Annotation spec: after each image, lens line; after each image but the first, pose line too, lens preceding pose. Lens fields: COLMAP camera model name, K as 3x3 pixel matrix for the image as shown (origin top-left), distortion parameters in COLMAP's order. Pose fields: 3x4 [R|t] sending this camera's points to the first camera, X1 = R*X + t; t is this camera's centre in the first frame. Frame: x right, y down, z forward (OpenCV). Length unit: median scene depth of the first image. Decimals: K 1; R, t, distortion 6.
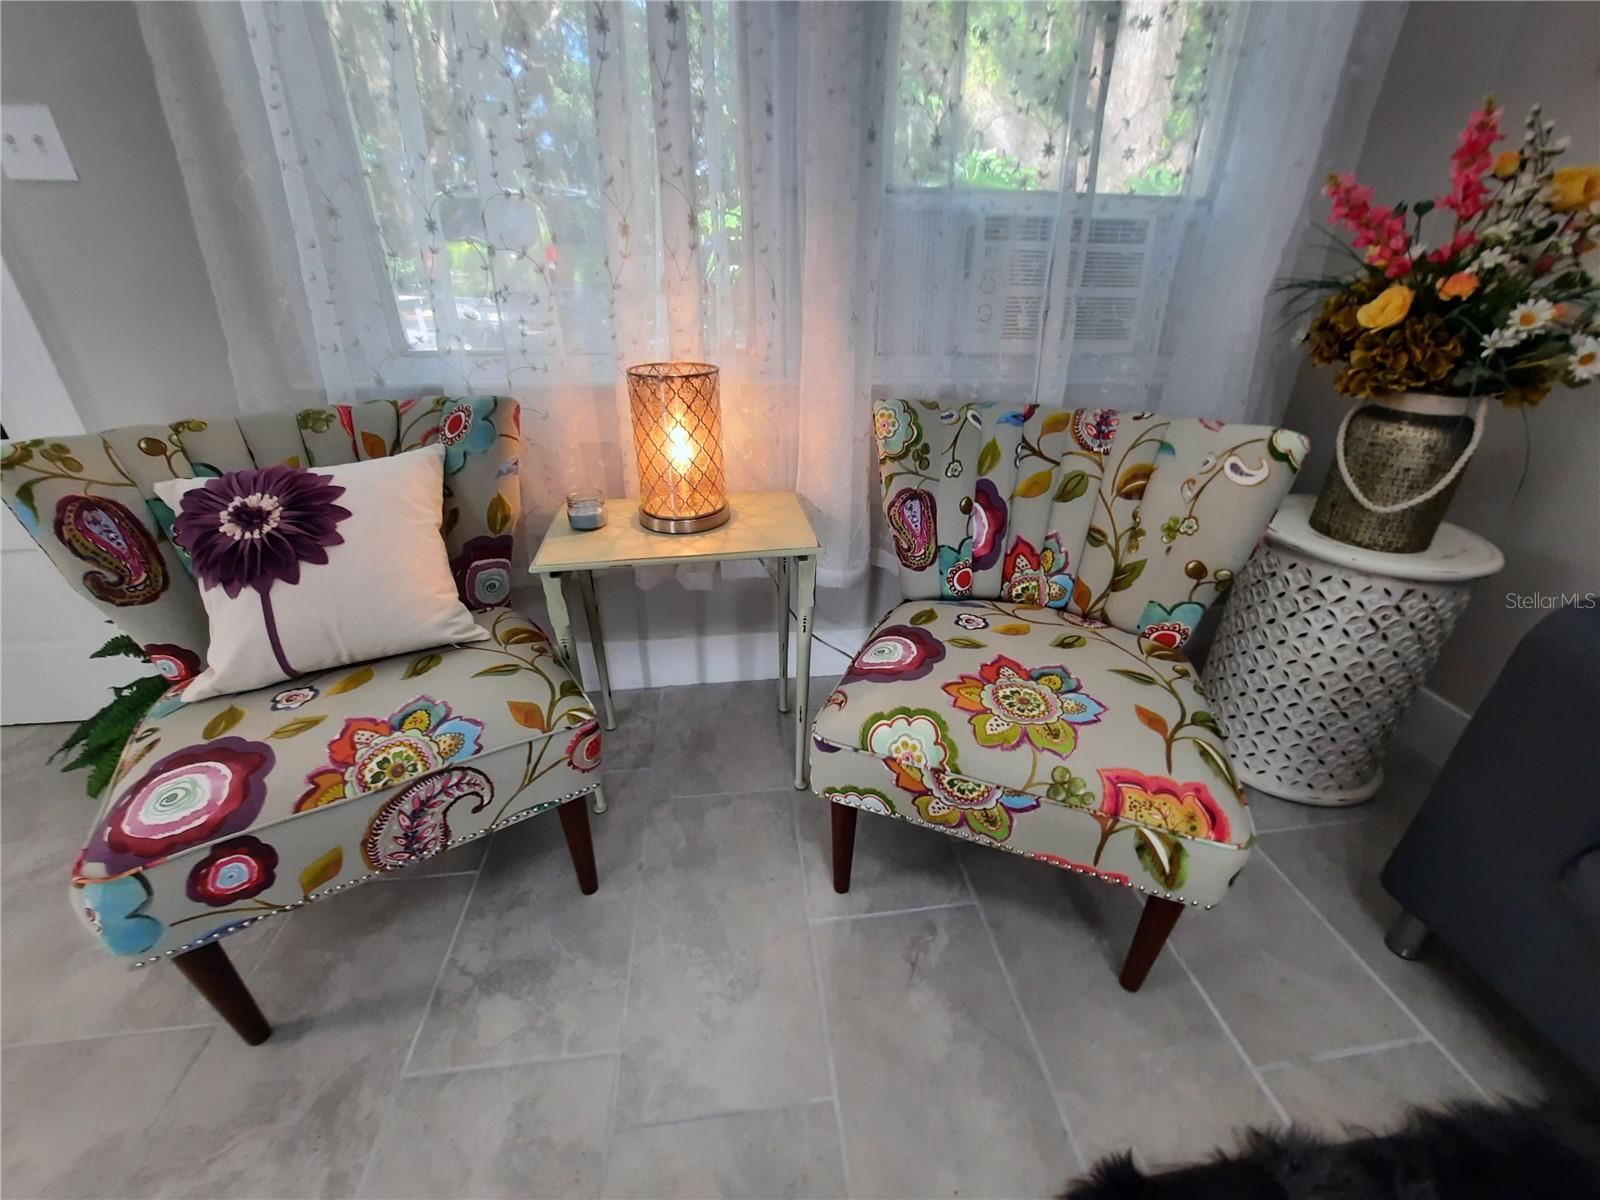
lens RADIAL K [[639.0, 0, 809.5], [0, 639.0, 589.4], [0, 0, 1]] dist [-0.019121, -0.000020]
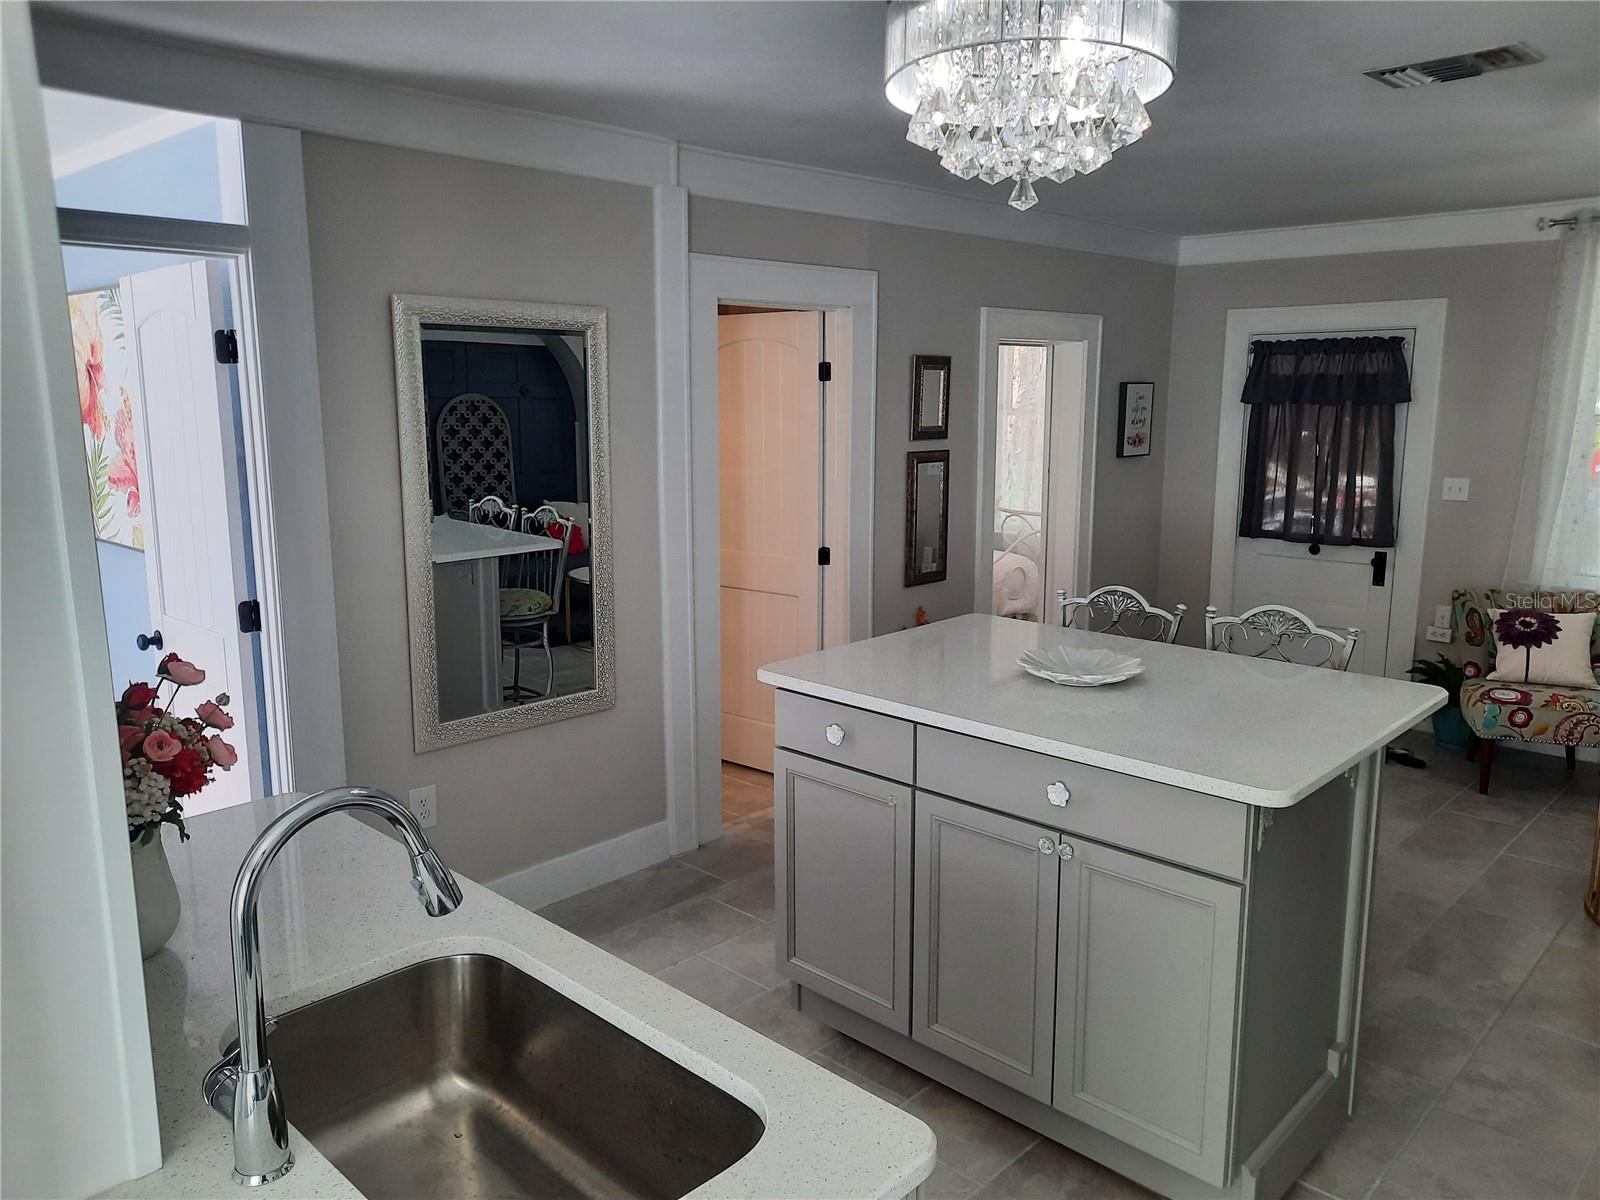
lens RADIAL K [[1179.7, 0, 786.6], [0, 1179.7, 592.1], [0, 0, 1]] dist [0.045116, -0.039733]
pose [[0.617979, 0.128176, -0.775676, 1.061205], [-0.355577, 0.925513, -0.130351, 1.436673], [0.701190, 0.356367, 0.617524, -4.137399]]
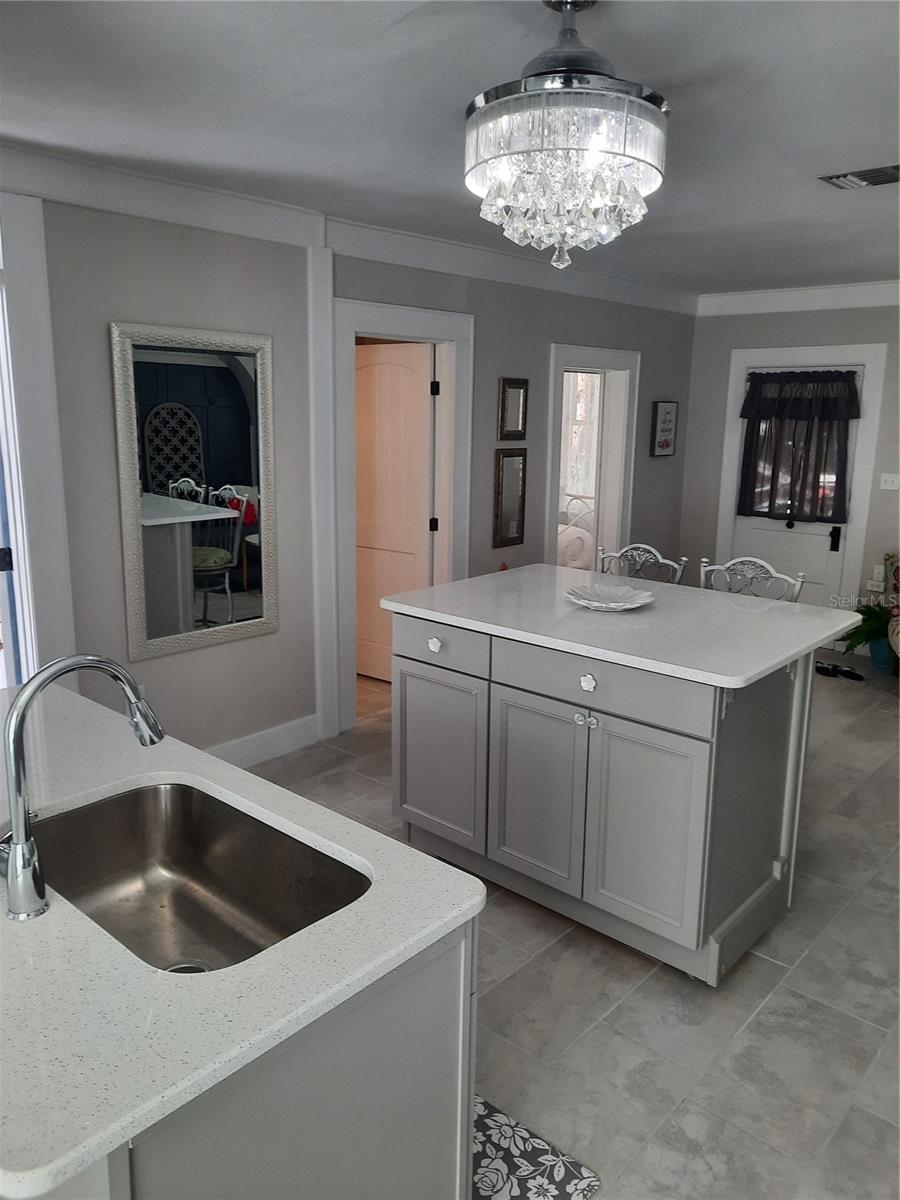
lens RADIAL K [[884.8, 0, 455.5], [0, 884.8, 581.6], [0, 0, 1]] dist [0.045116, -0.039733]
pose [[0.654523, 0.151288, -0.740751, 1.264172], [-0.354613, 0.926747, -0.124059, 1.516155], [0.667719, 0.343879, 0.660226, -4.197290]]
